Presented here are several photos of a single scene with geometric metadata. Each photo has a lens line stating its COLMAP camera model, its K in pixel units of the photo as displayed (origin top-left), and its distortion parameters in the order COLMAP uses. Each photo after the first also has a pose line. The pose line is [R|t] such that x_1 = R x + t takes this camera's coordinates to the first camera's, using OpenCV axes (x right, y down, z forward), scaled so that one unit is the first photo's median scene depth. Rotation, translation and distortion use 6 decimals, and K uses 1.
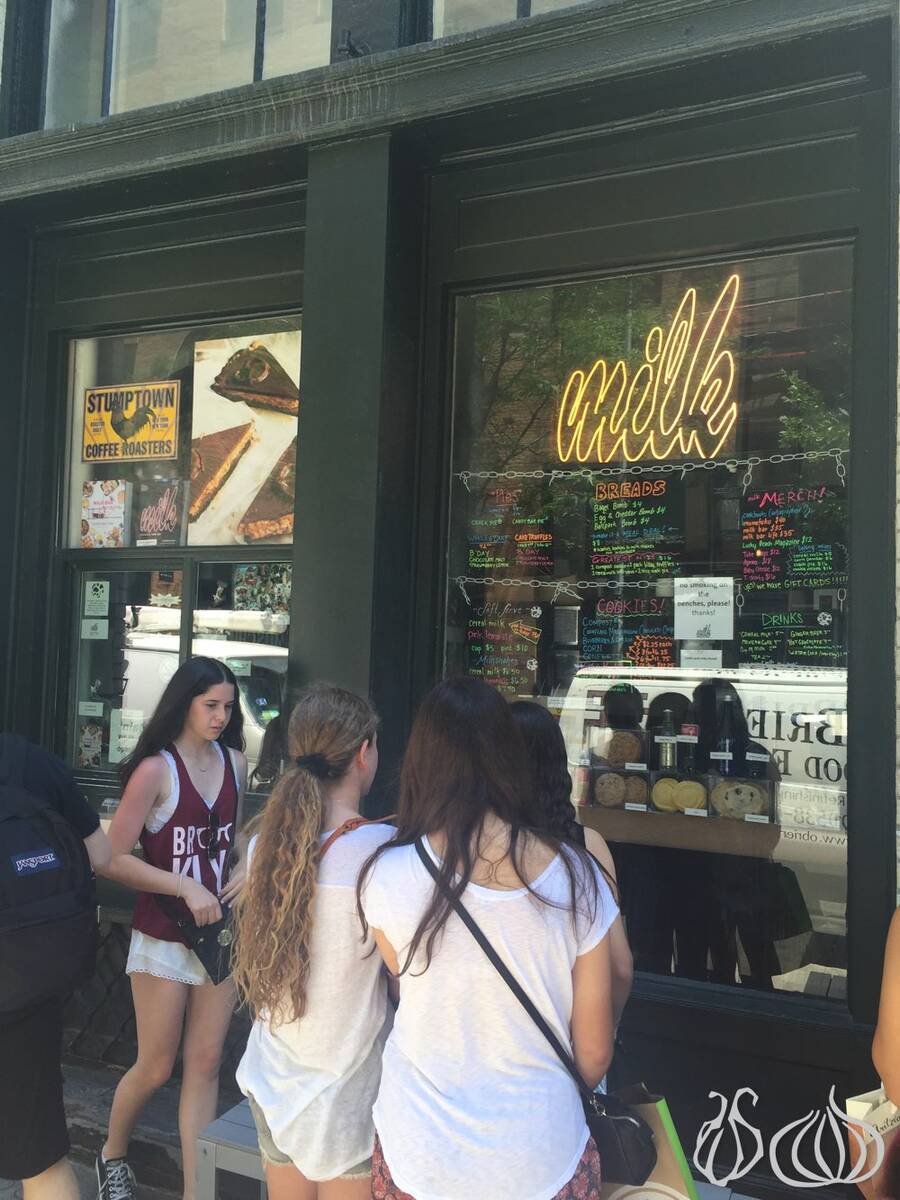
lens RADIAL K [[1017.2, 0, 450.0], [0, 1017.2, 600.0], [0, 0, 1]] dist [0.077715, -0.115784]
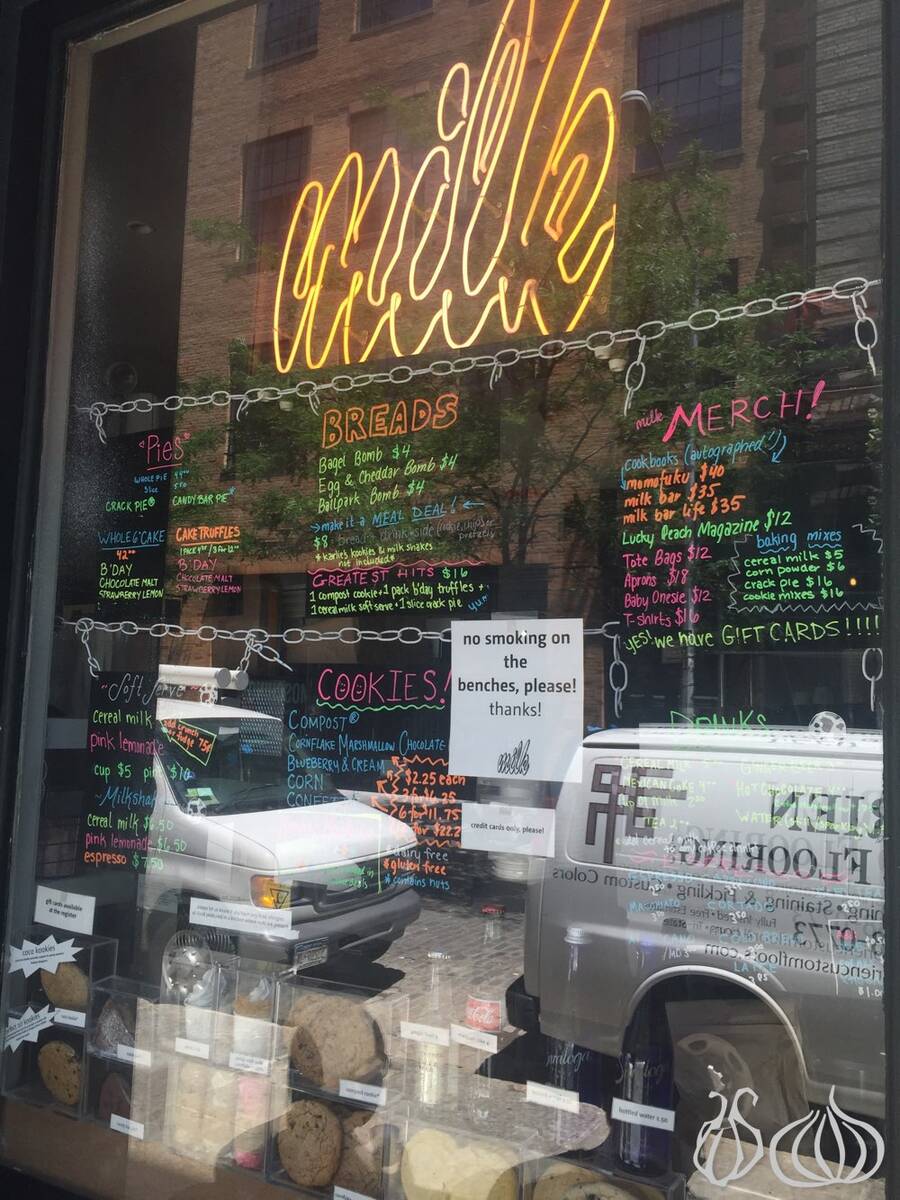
lens RADIAL K [[1017.2, 0, 450.0], [0, 1017.2, 600.0], [0, 0, 1]] dist [0.077715, -0.115784]
pose [[0.995431, -0.008956, -0.095063, 0.216658], [0.005726, 0.999399, -0.034203, -0.013549], [0.095312, 0.033502, 0.994884, 0.503828]]
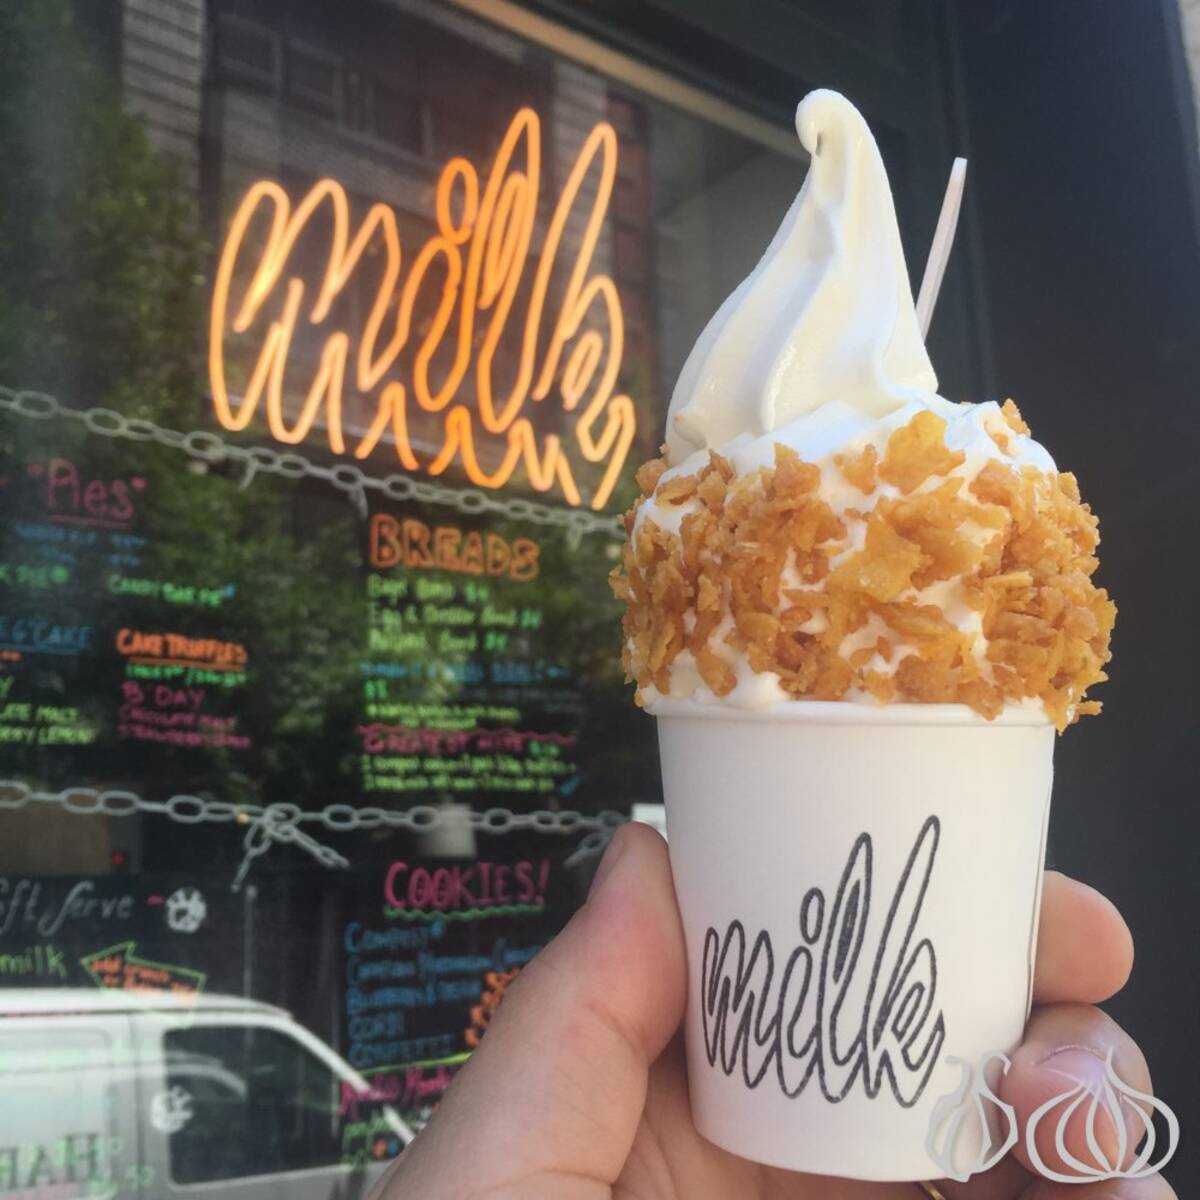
lens RADIAL K [[1386.0, 0, 600.4], [0, 1386.0, 612.1], [0, 0, 1]] dist [0.078244, -0.042782]
pose [[0.462607, 0.154618, 0.872977, -0.195317], [-0.005189, 0.985130, -0.171732, -0.003570], [-0.886548, 0.074914, 0.456530, 0.653217]]
